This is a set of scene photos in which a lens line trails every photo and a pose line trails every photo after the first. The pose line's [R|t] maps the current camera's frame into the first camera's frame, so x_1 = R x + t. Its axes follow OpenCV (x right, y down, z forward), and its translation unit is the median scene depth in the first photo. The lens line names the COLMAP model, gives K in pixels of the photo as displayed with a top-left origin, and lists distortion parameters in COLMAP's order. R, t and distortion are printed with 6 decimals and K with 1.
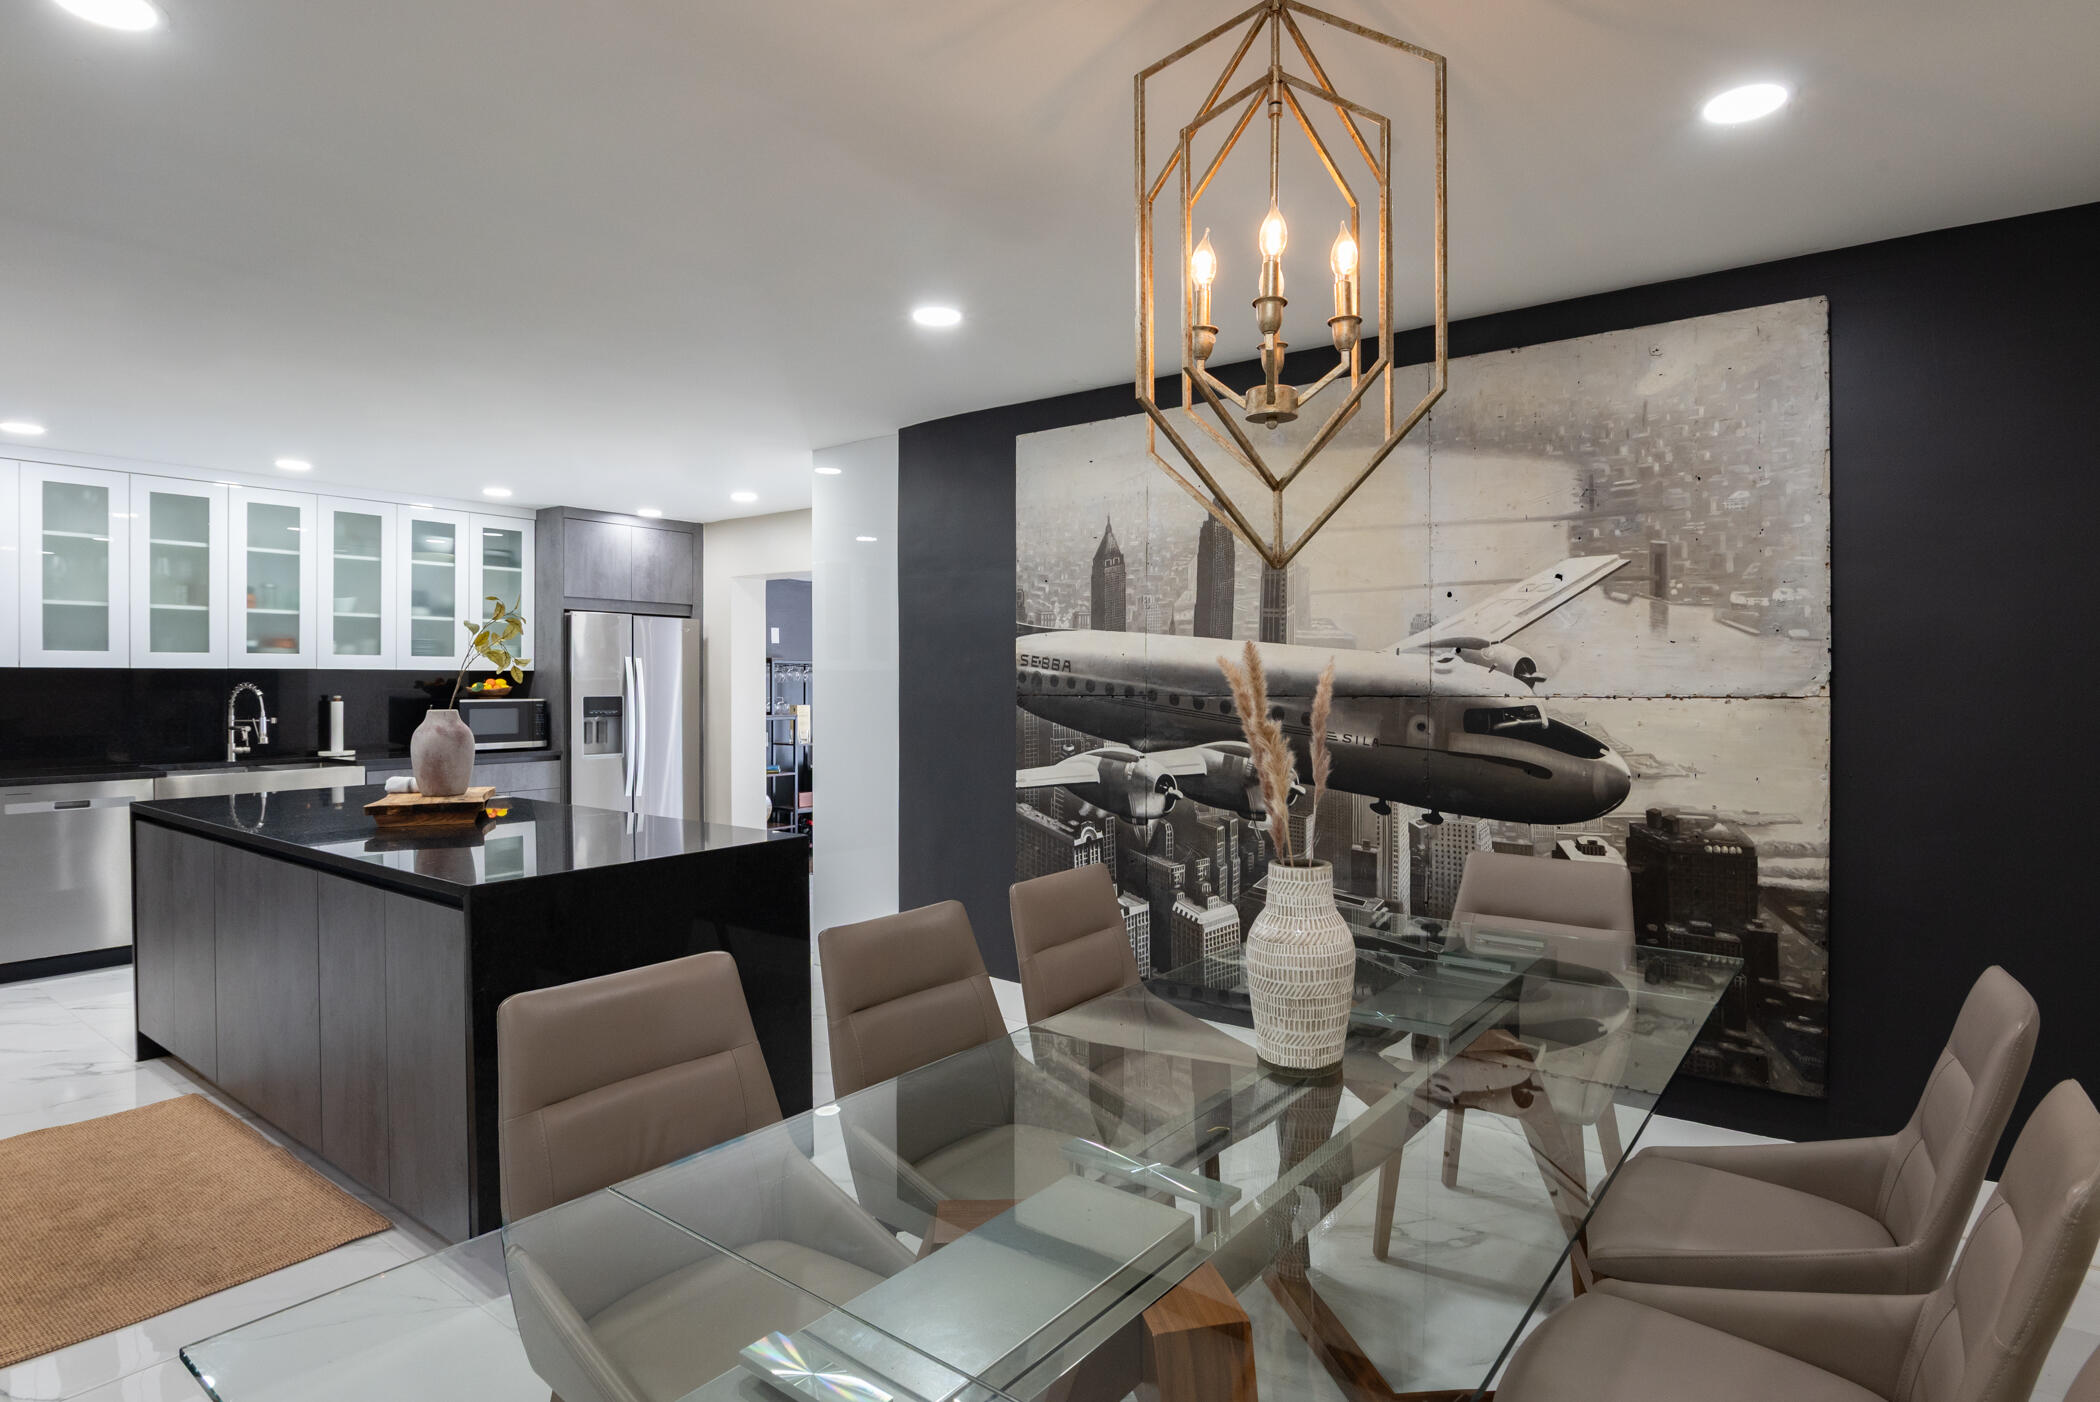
lens RADIAL K [[1118.4, 0, 1053.1], [0, 1118.4, 696.7], [0, 0, 1]] dist [0.002188, 0.000162]
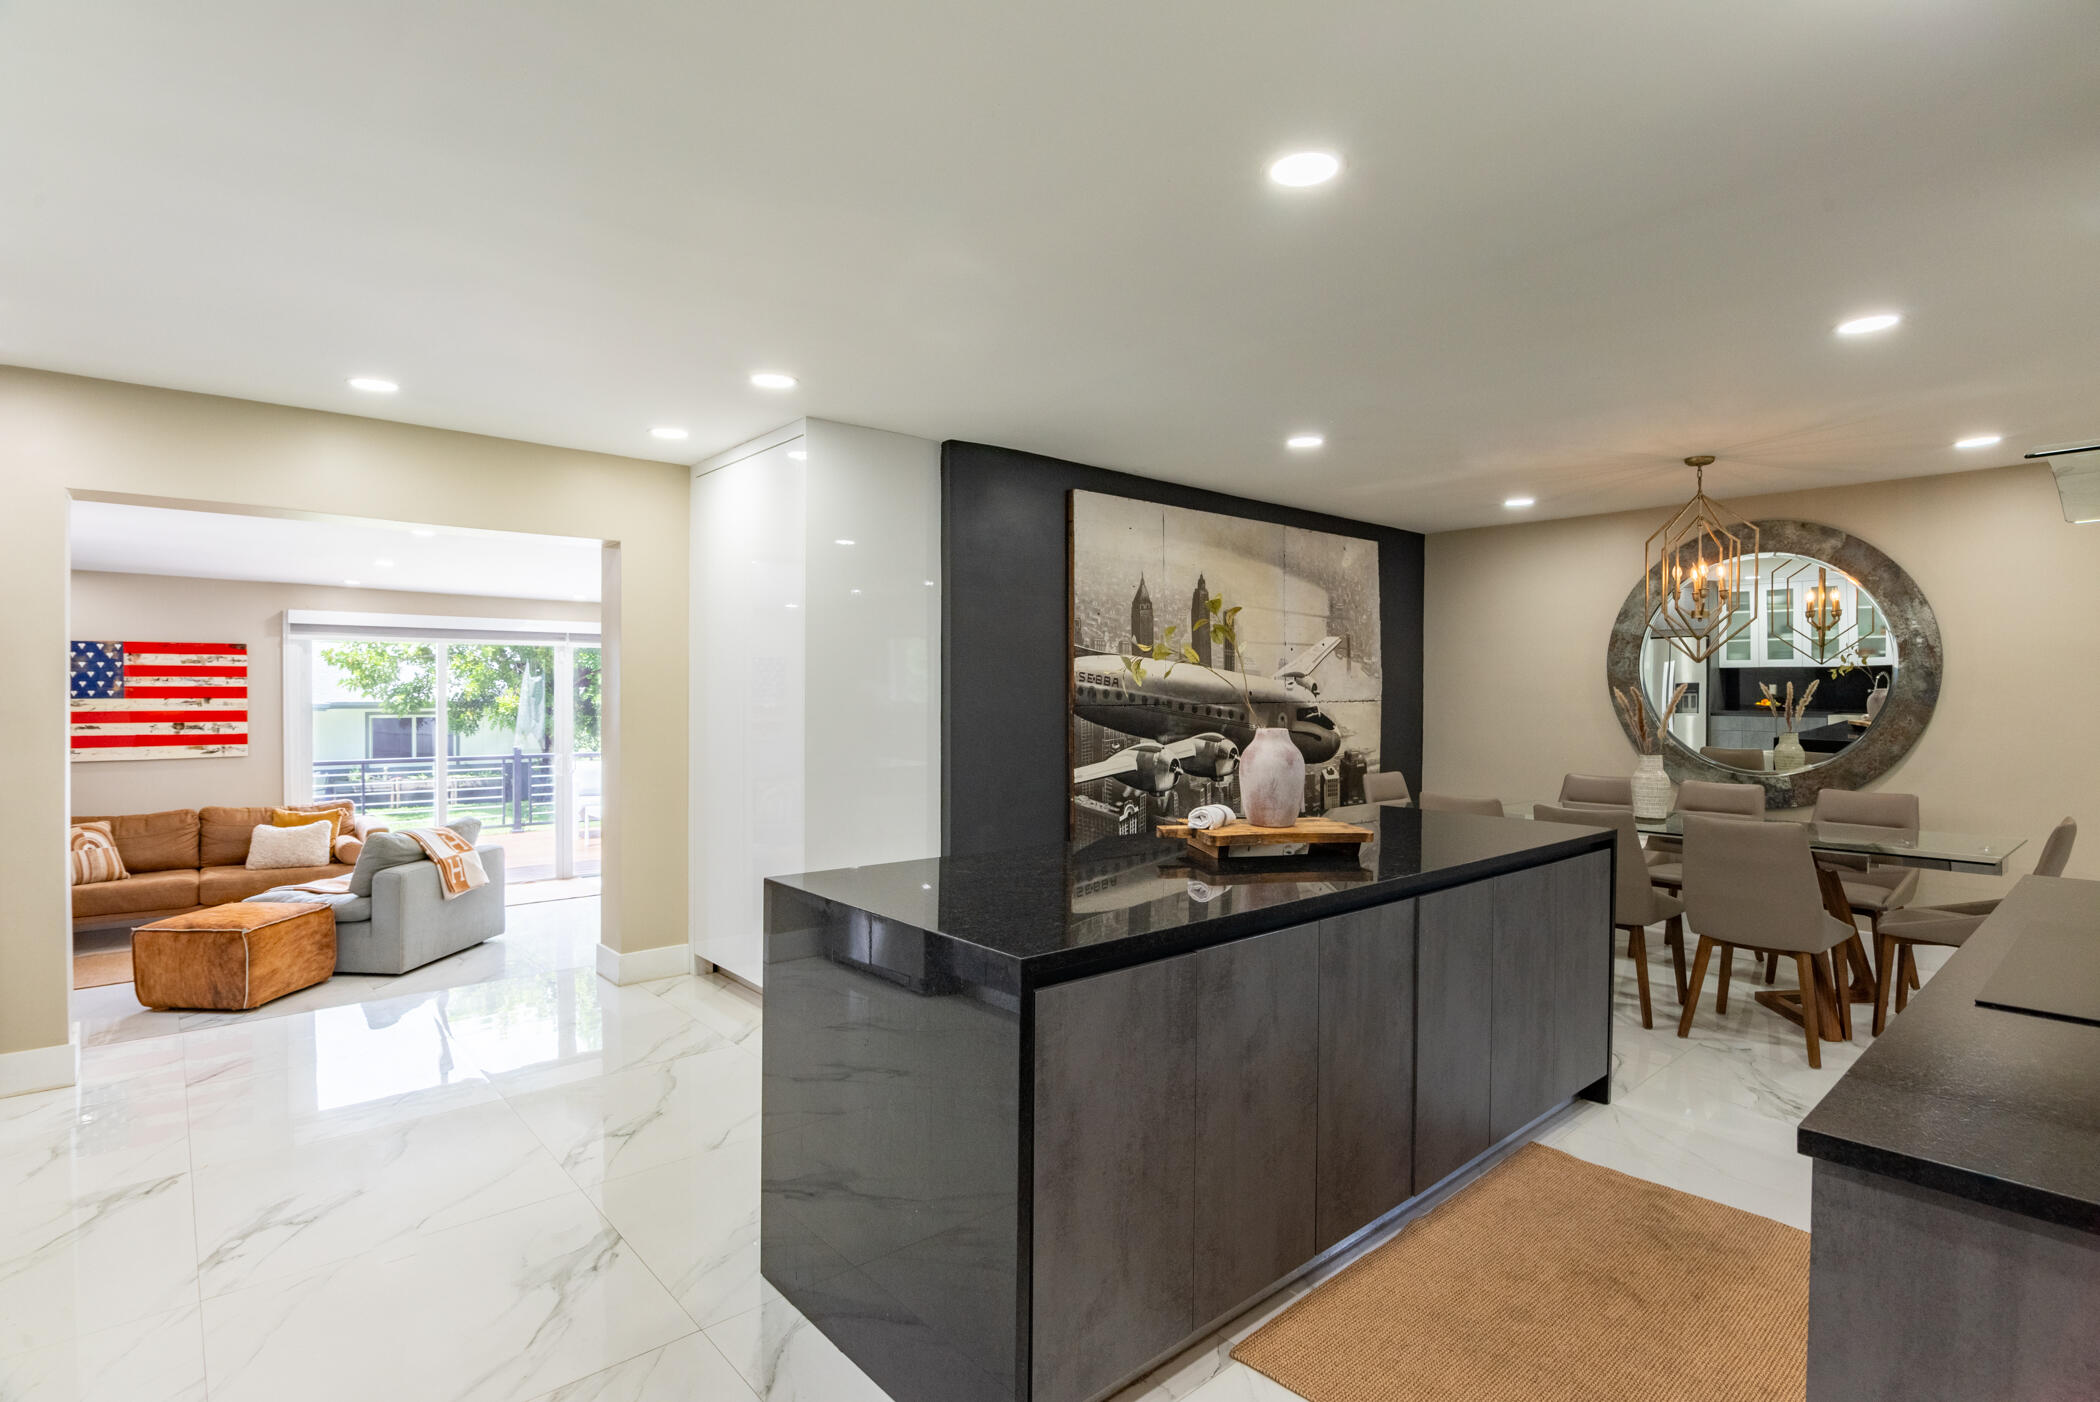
lens RADIAL K [[1017.5, 0, 1053.2], [0, 1017.5, 697.7], [0, 0, 1]] dist [0.003734, 0.000655]
pose [[0.205124, -0.007788, 0.978705, -1.201003], [0.008271, 0.999946, 0.006224, -0.018670], [-0.978701, 0.006818, 0.205178, 0.869606]]
